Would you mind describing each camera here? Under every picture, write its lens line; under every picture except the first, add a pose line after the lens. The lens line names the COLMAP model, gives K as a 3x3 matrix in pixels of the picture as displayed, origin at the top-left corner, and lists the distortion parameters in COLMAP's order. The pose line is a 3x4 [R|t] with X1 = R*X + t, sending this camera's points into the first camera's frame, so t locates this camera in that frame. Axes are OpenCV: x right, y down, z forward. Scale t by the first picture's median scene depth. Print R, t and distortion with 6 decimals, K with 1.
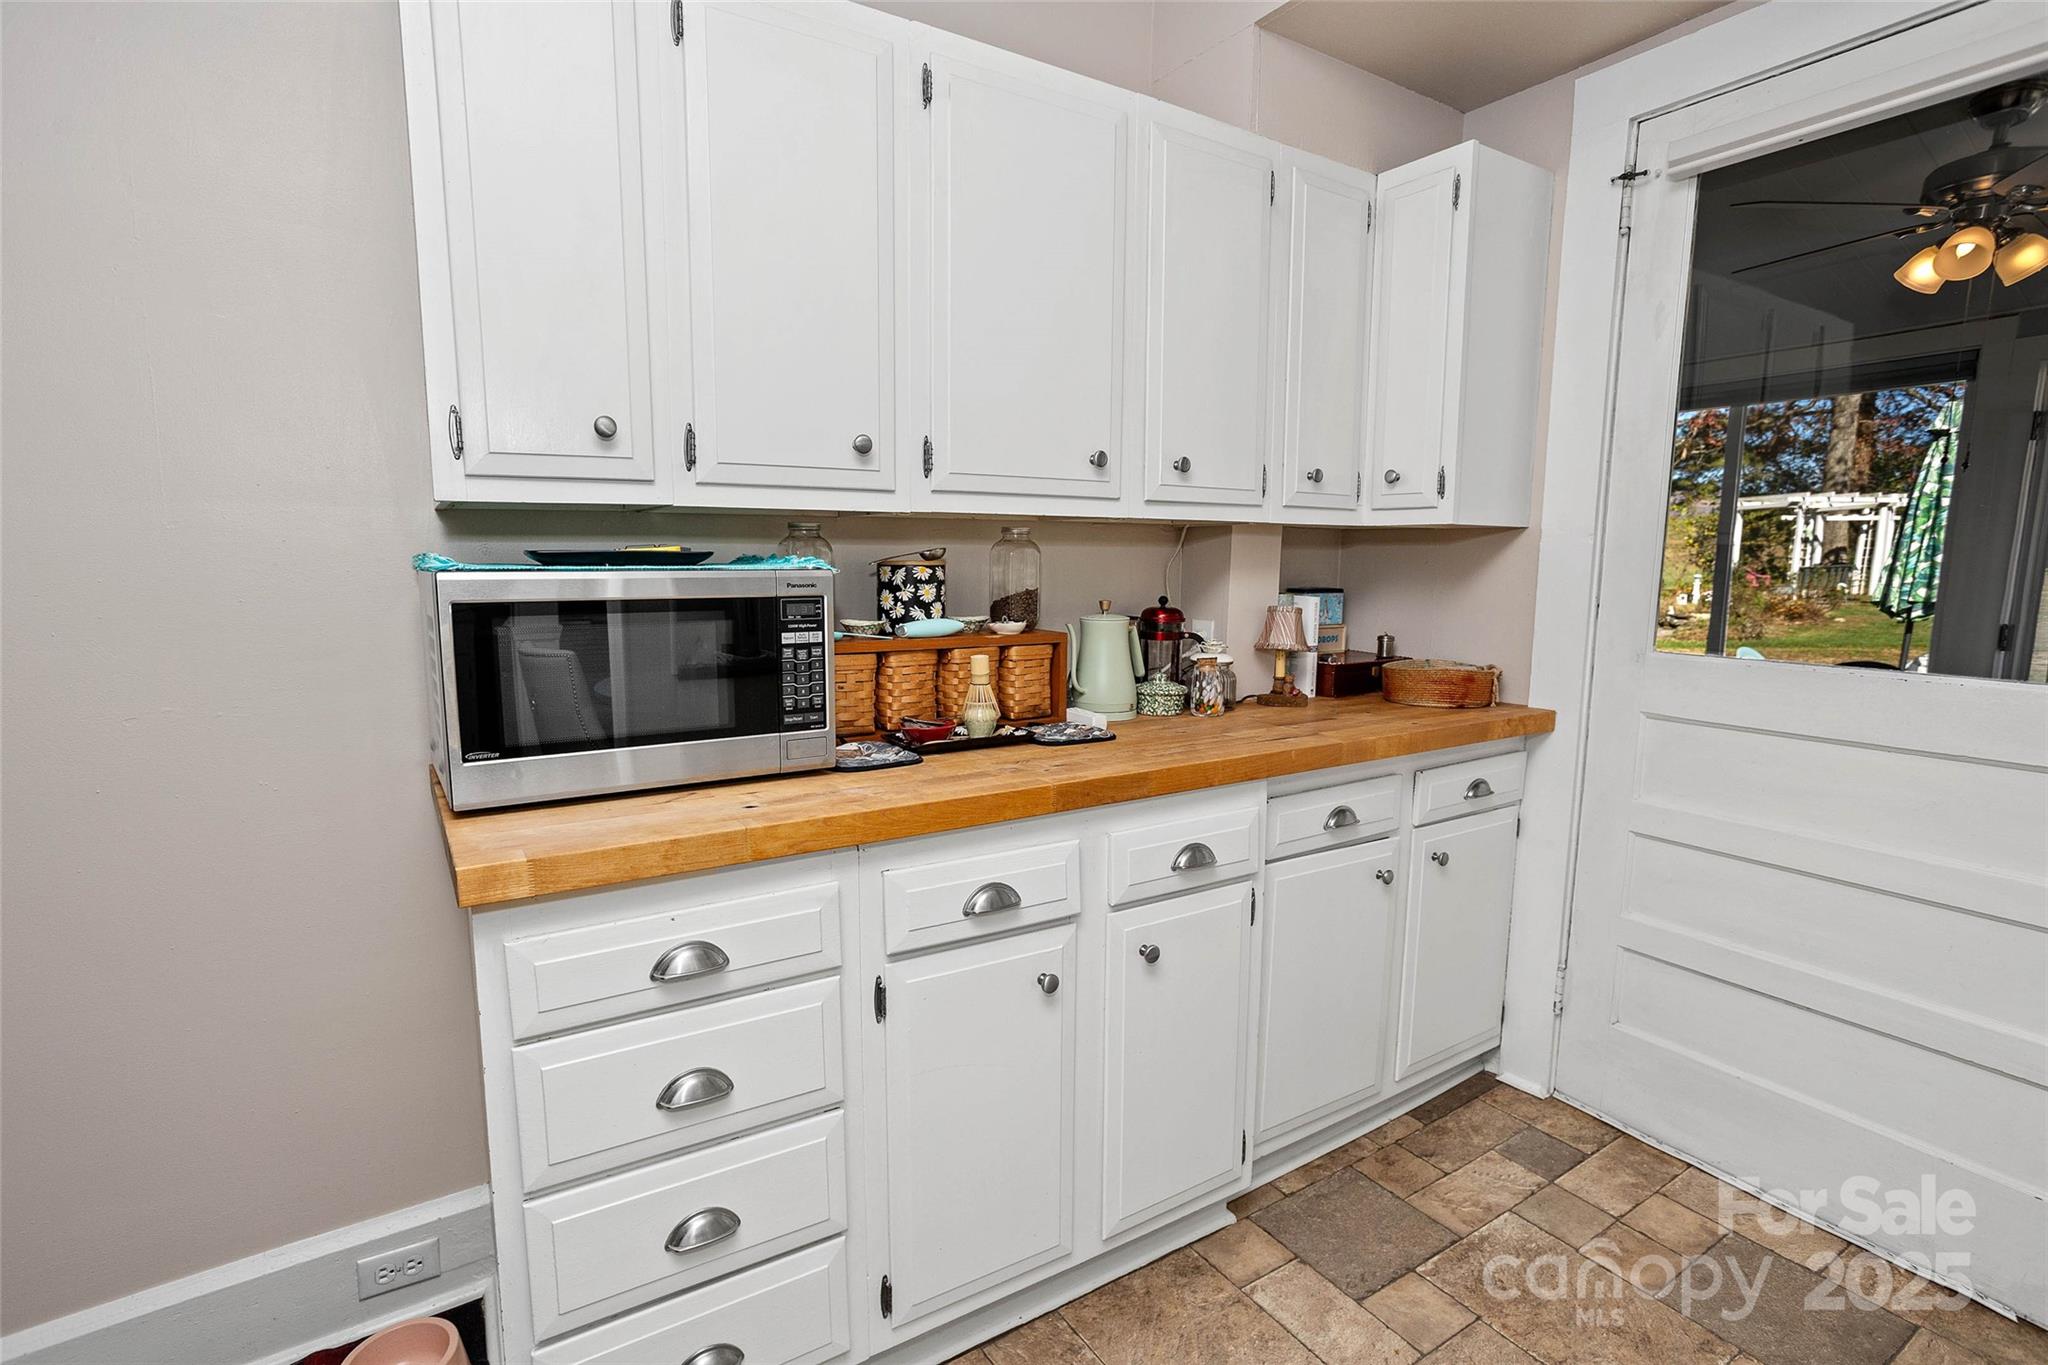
lens RADIAL K [[1000.4, 0, 1023.5], [0, 1000.4, 693.5], [0, 0, 1]] dist [-0.040383, 0.033608]
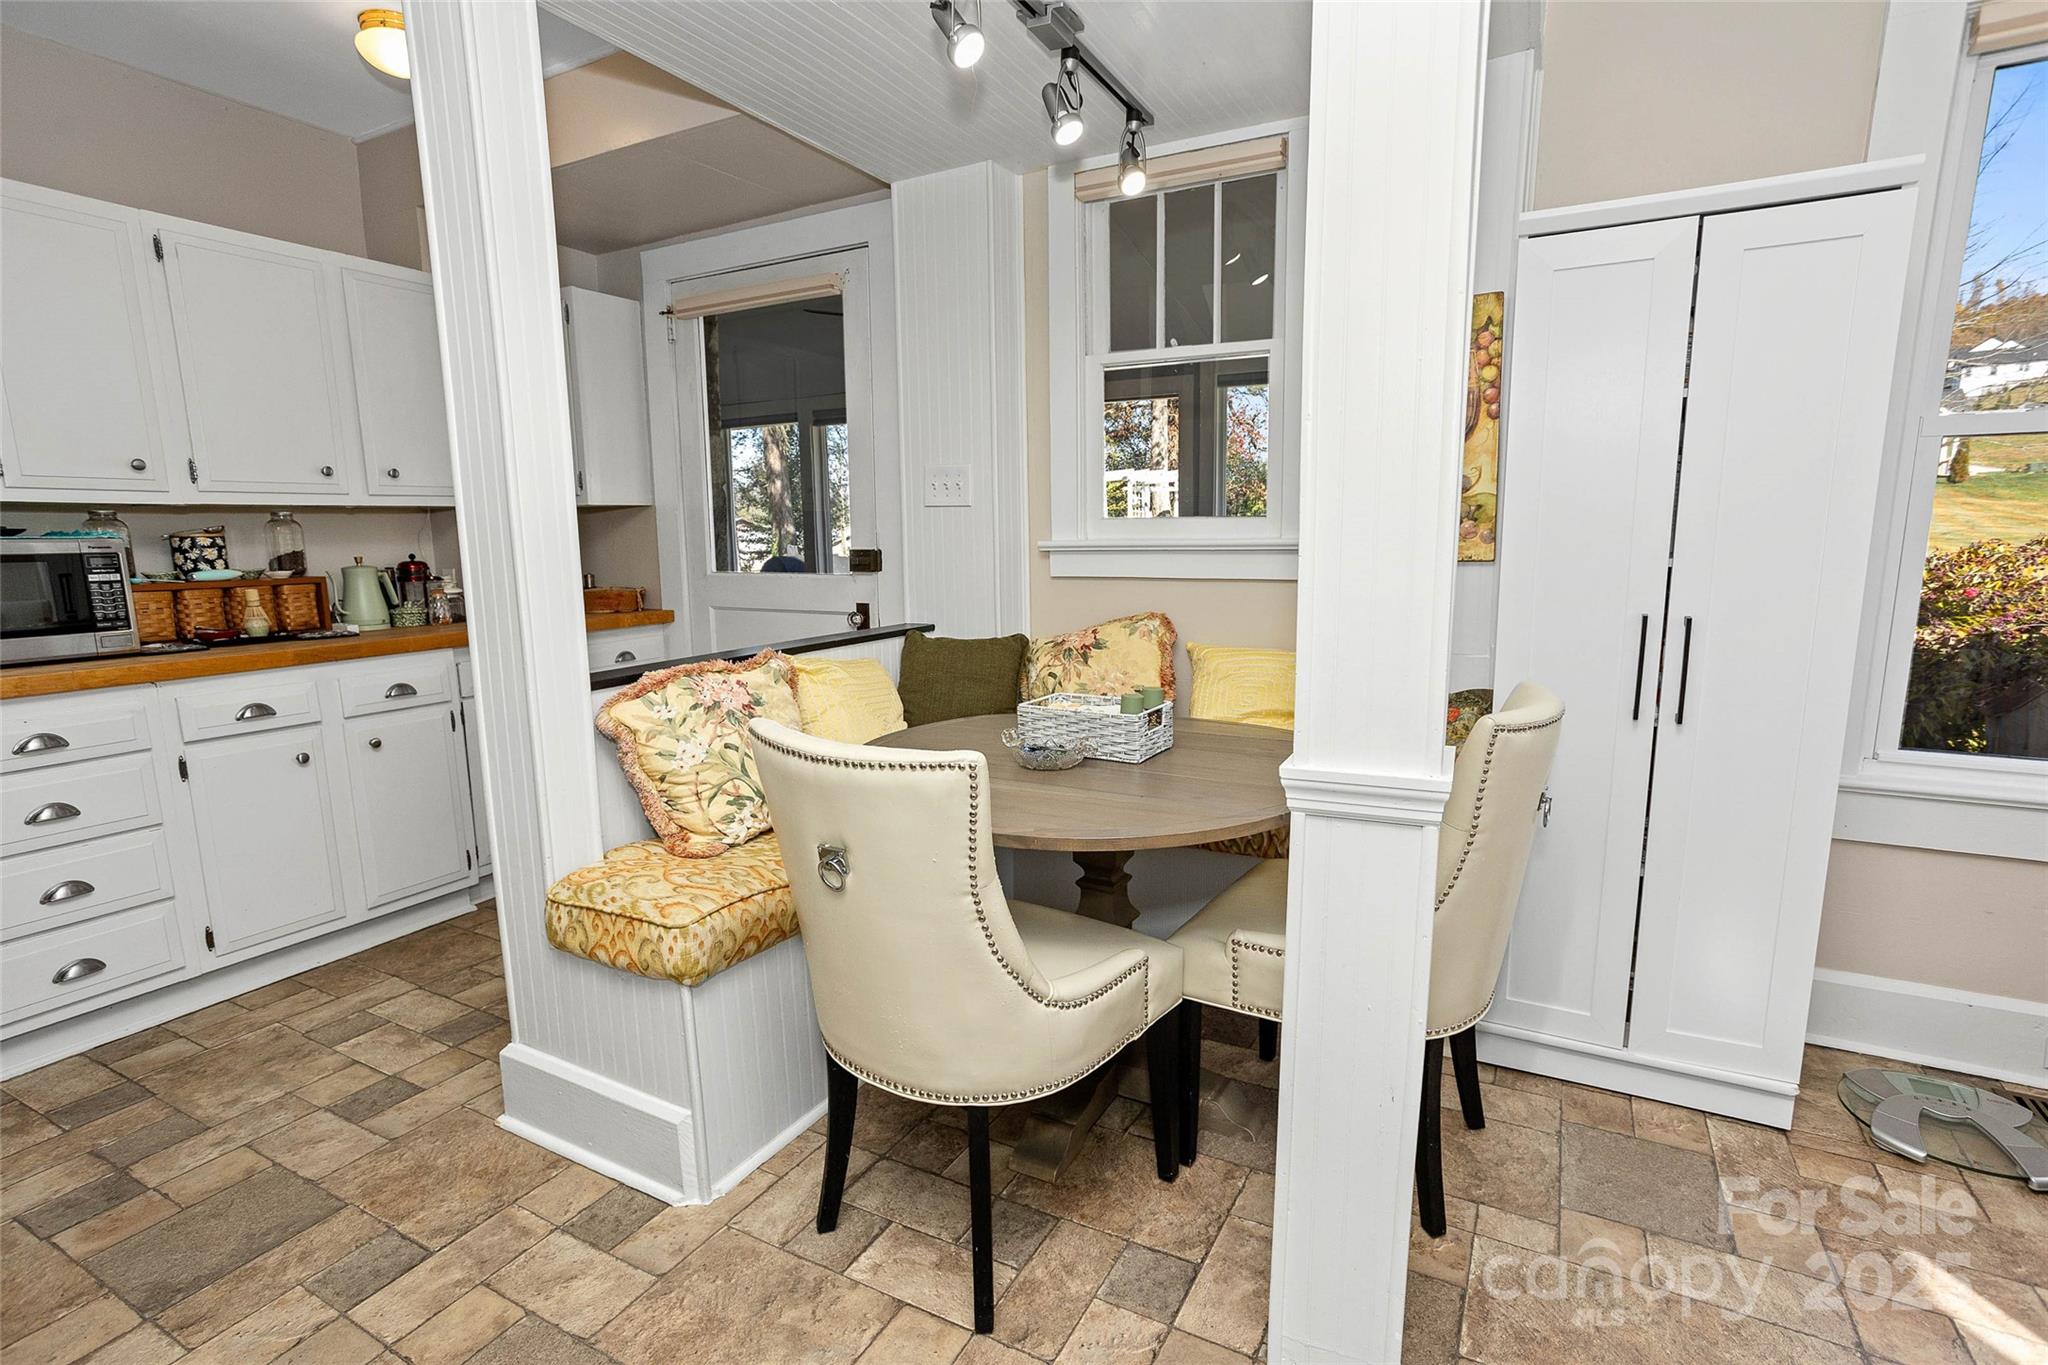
lens RADIAL K [[990.1, 0, 997.9], [0, 990.1, 690.5], [0, 0, 1]] dist [-0.034269, 0.032017]
pose [[0.886156, -0.098601, 0.452774, 0.294686], [0.088980, 0.995124, 0.042559, 0.167132], [-0.454763, 0.002574, 0.890609, -1.004047]]
